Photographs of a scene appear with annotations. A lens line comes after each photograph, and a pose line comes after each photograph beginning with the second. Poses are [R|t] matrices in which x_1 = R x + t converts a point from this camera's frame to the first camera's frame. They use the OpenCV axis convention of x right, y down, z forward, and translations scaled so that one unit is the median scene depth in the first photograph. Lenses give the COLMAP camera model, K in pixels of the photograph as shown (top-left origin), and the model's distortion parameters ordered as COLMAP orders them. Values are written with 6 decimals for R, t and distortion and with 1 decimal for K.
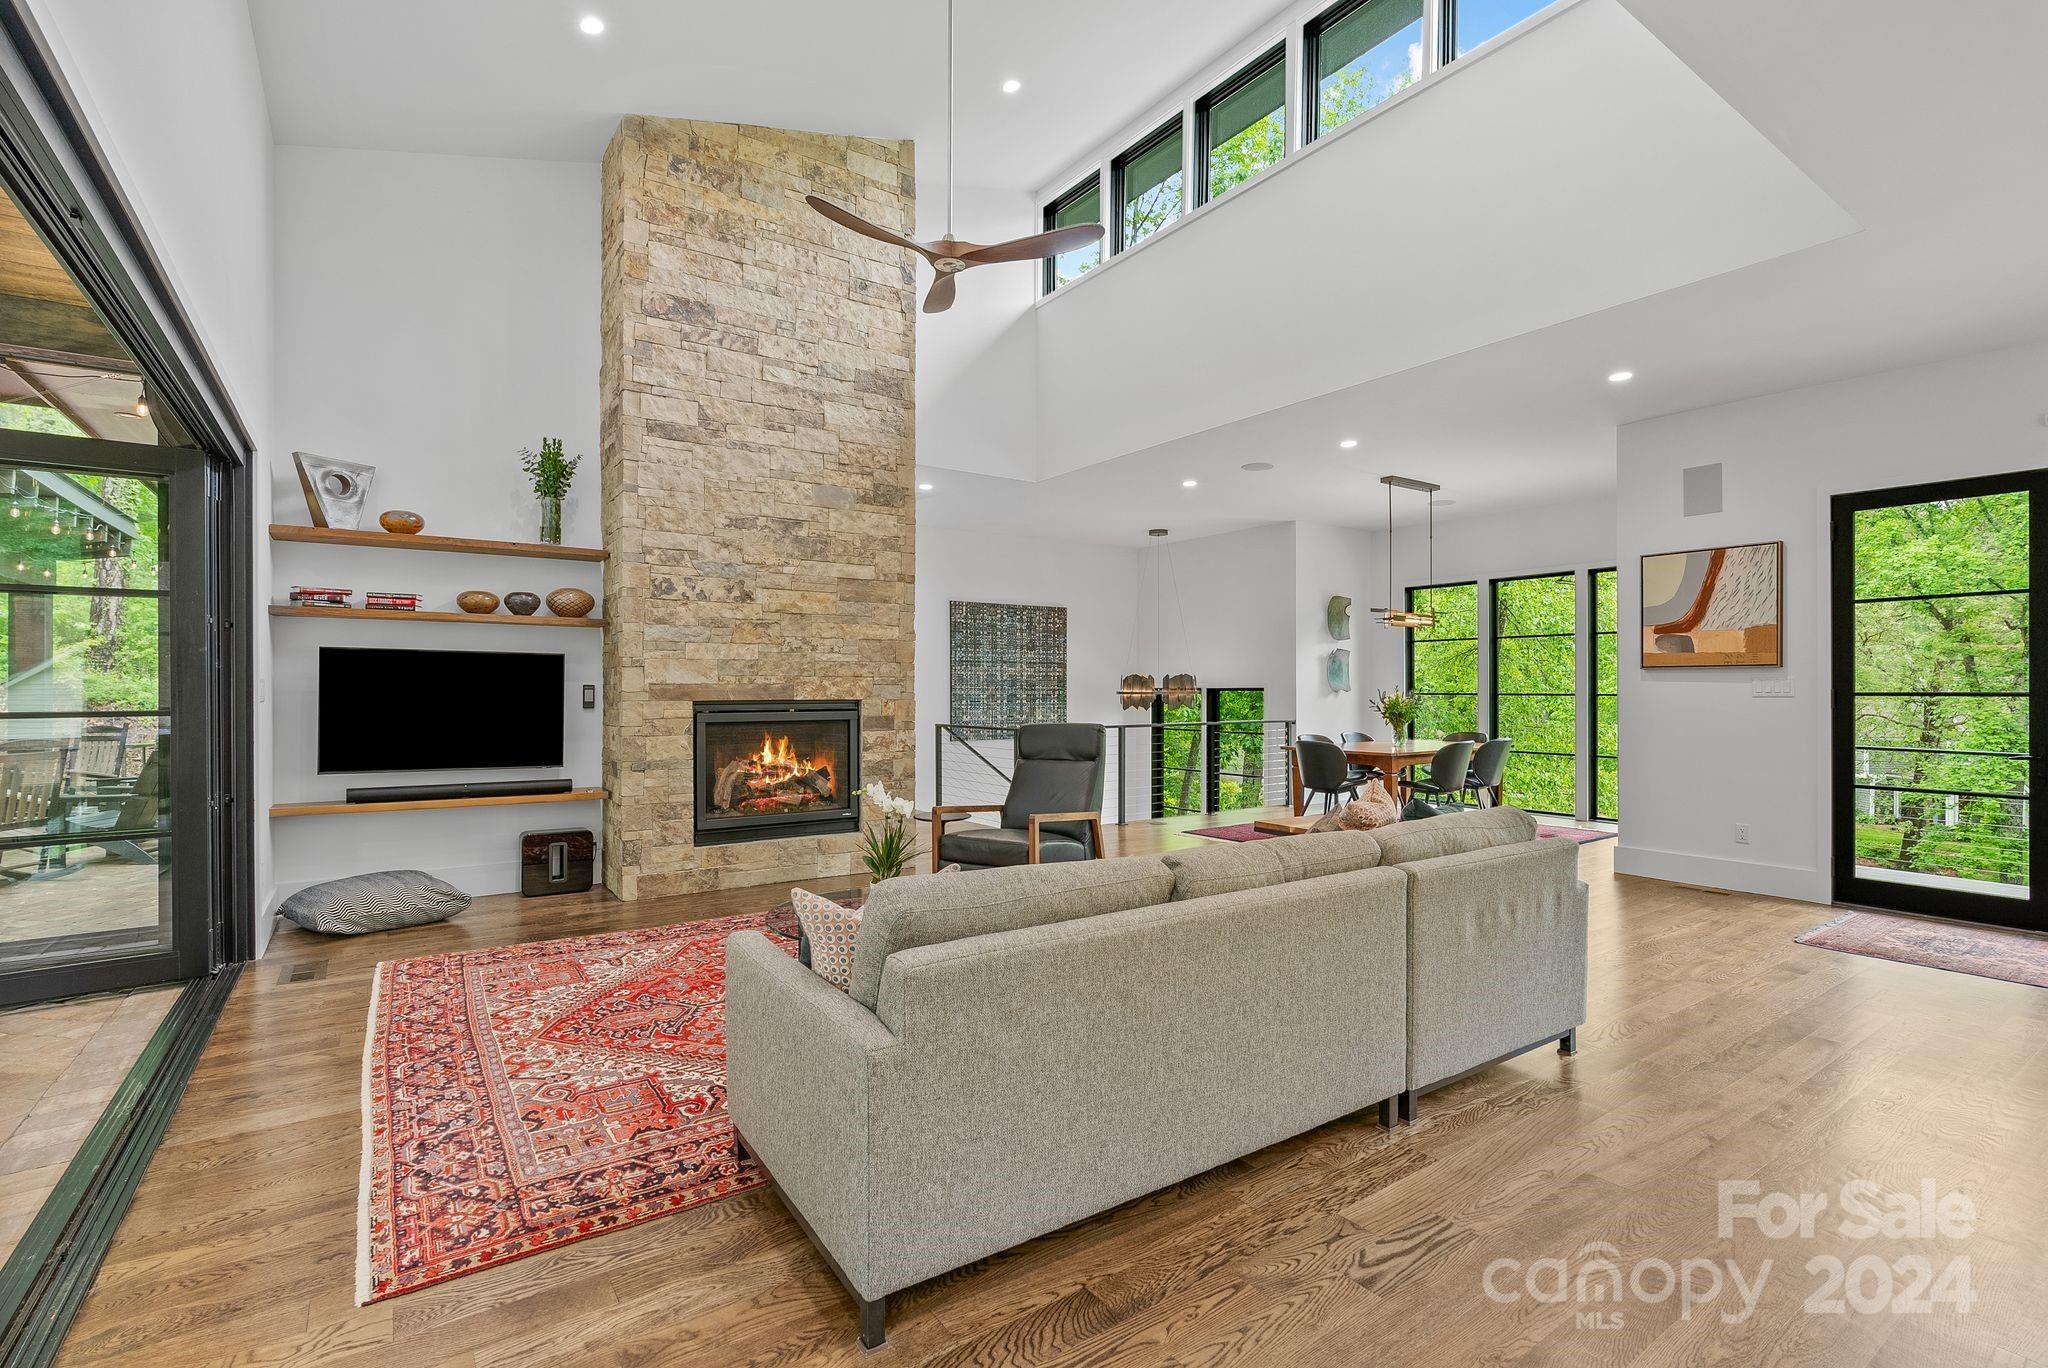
lens RADIAL K [[937.9, 0, 1029.4], [0, 937.9, 687.7], [0, 0, 1]] dist [-0.012717, 0.005523]
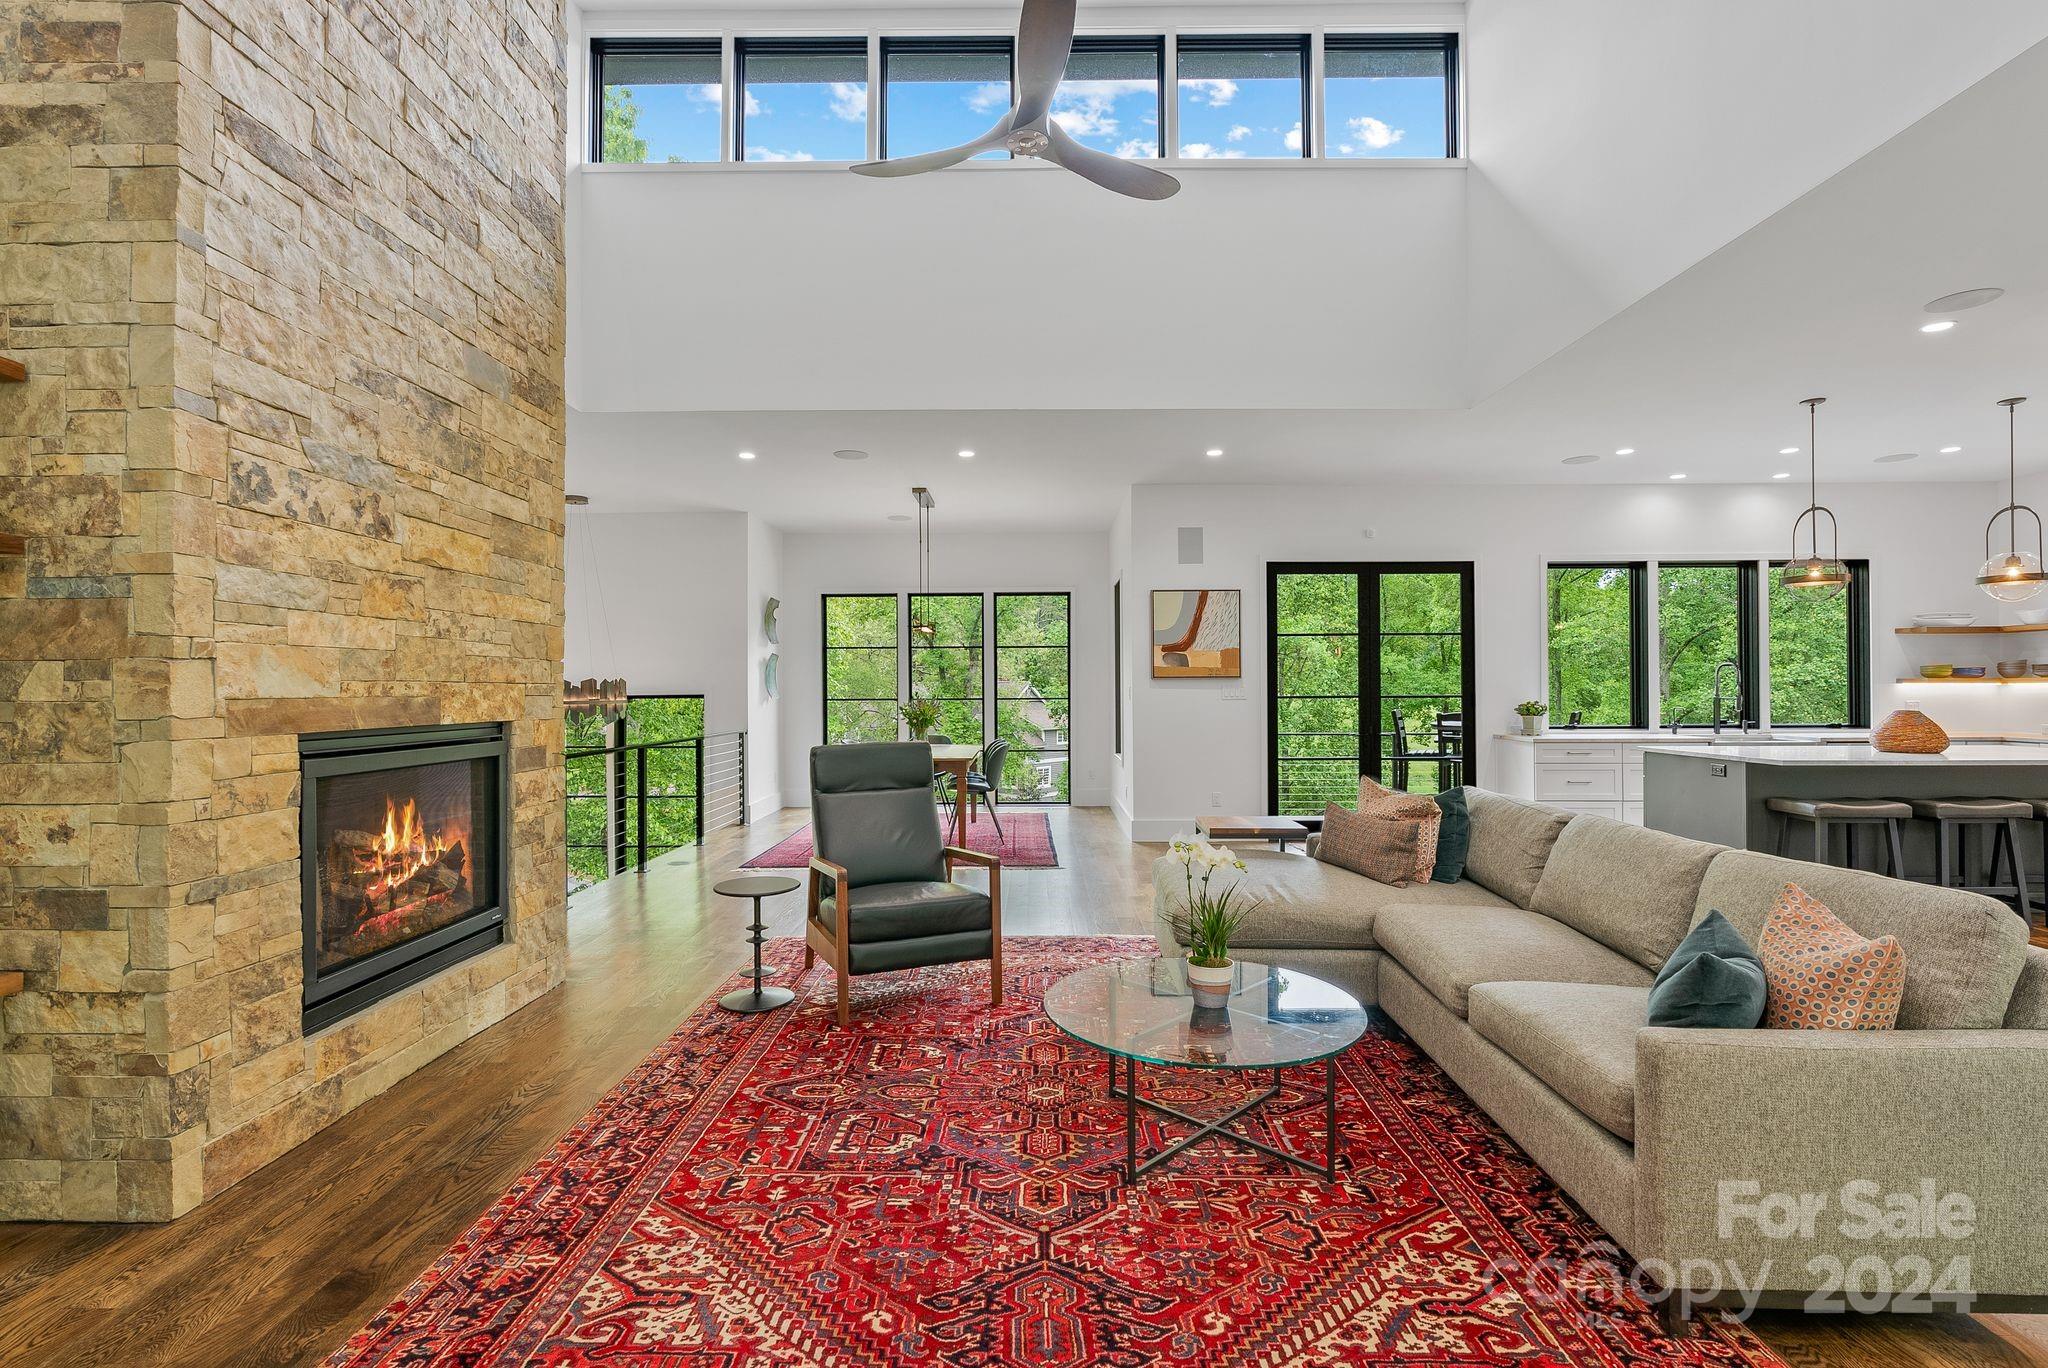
lens RADIAL K [[937.9, 0, 1027.8], [0, 937.9, 682.2], [0, 0, 1]] dist [-0.012717, 0.005523]
pose [[0.579912, 0.003617, 0.814671, -0.492361], [0.004207, 0.999964, -0.007434, -0.006484], [-0.814668, 0.007739, 0.579876, 0.398005]]
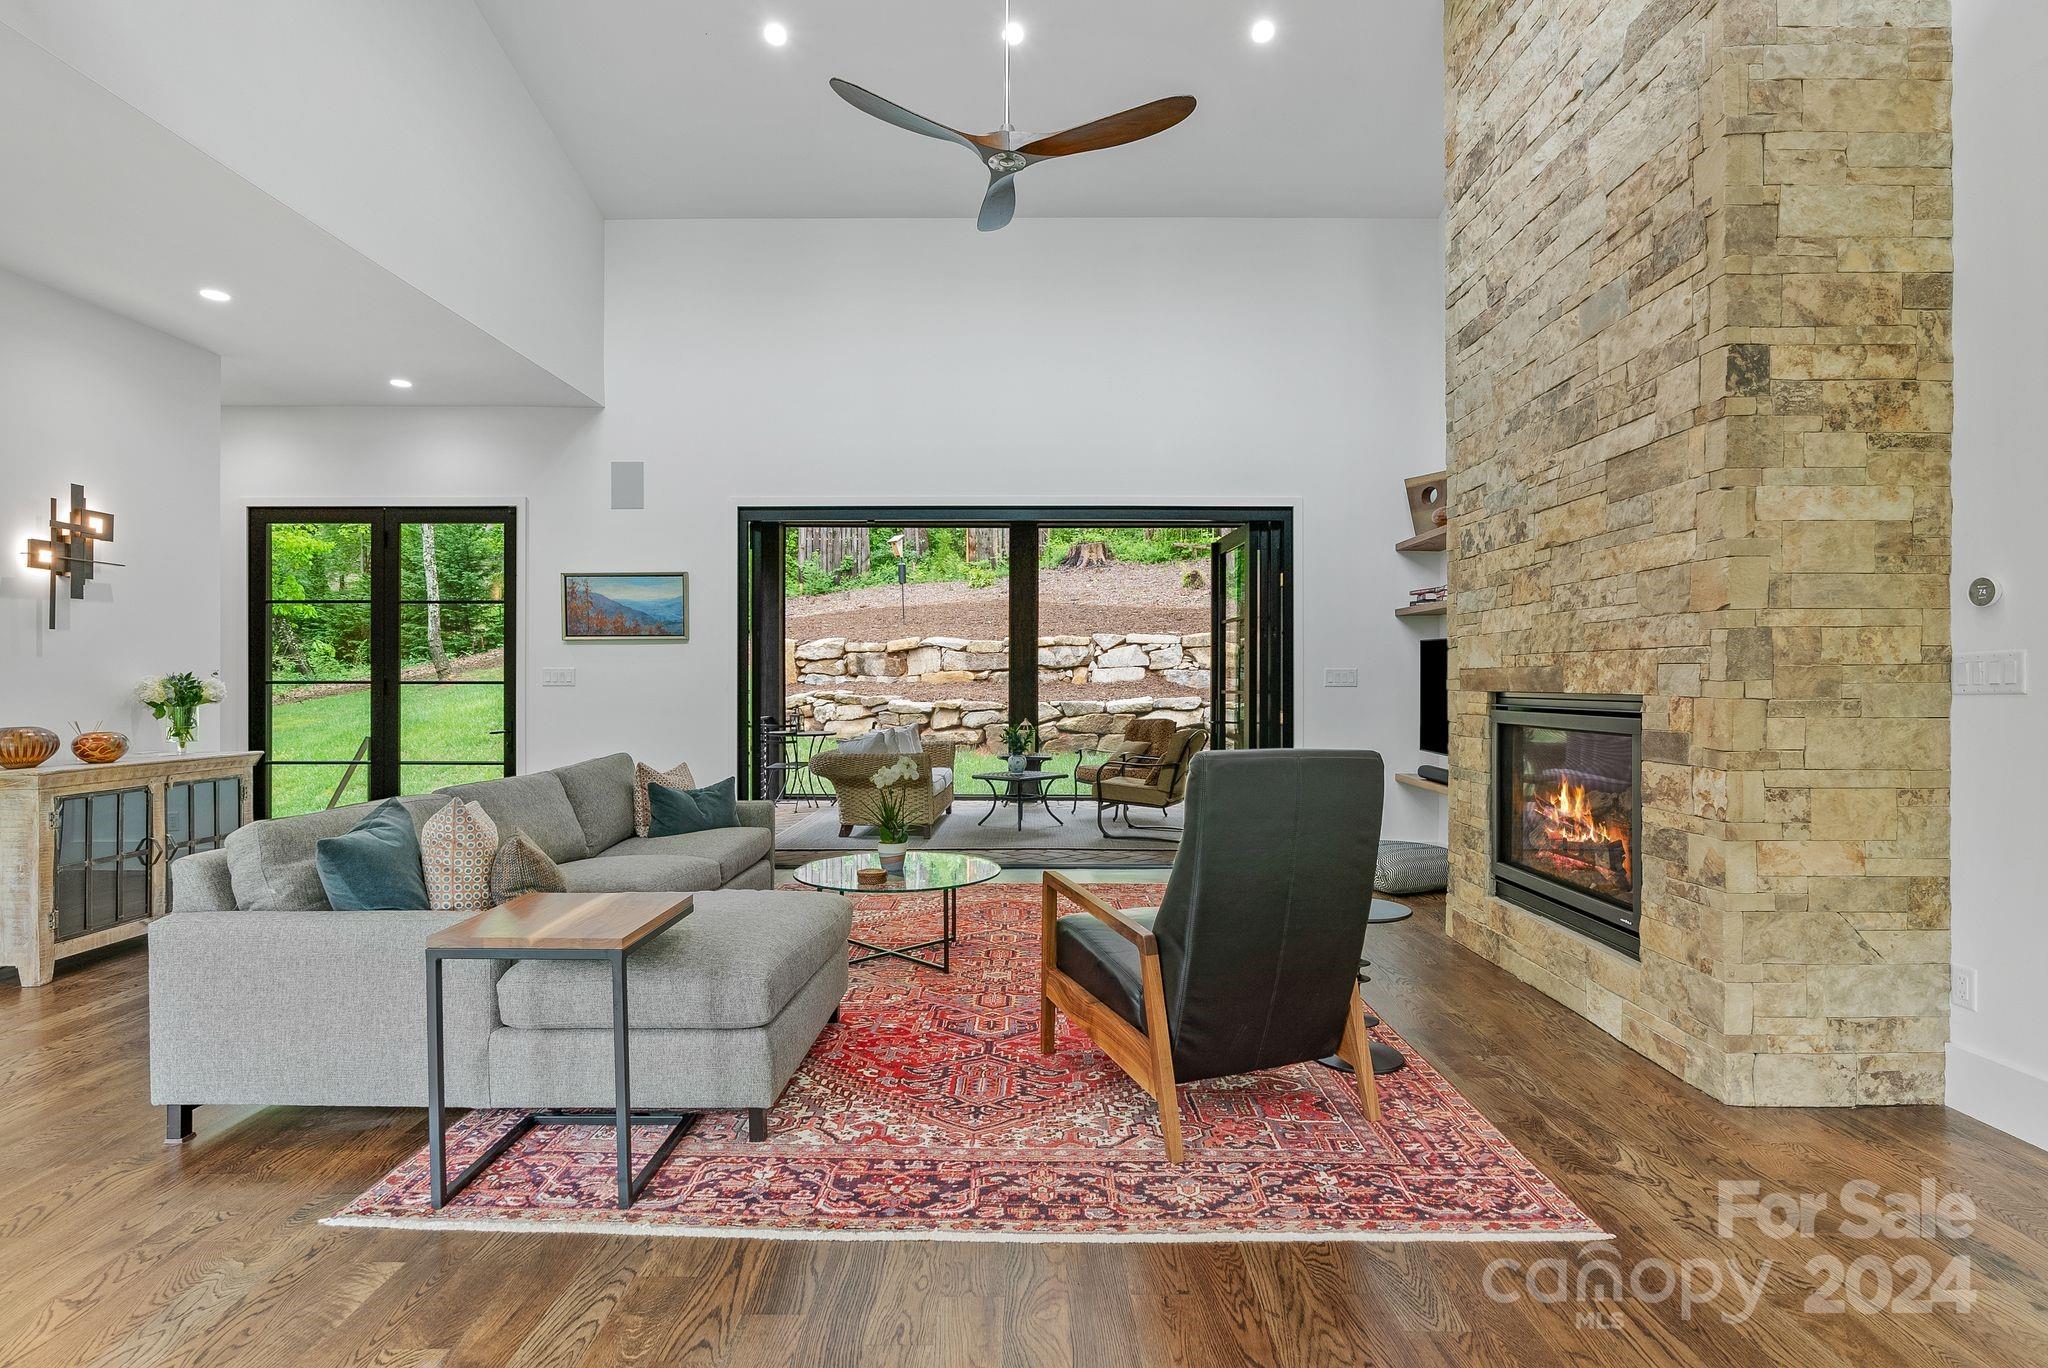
lens RADIAL K [[1008.4, 0, 1029.0], [0, 1008.4, 684.5], [0, 0, 1]] dist [-0.011287, 0.000026]
pose [[-0.573012, 0.003106, -0.819541, 0.445089], [0.000038, 0.999993, 0.003763, 0.005202], [0.819547, 0.002125, -0.573008, 1.074235]]
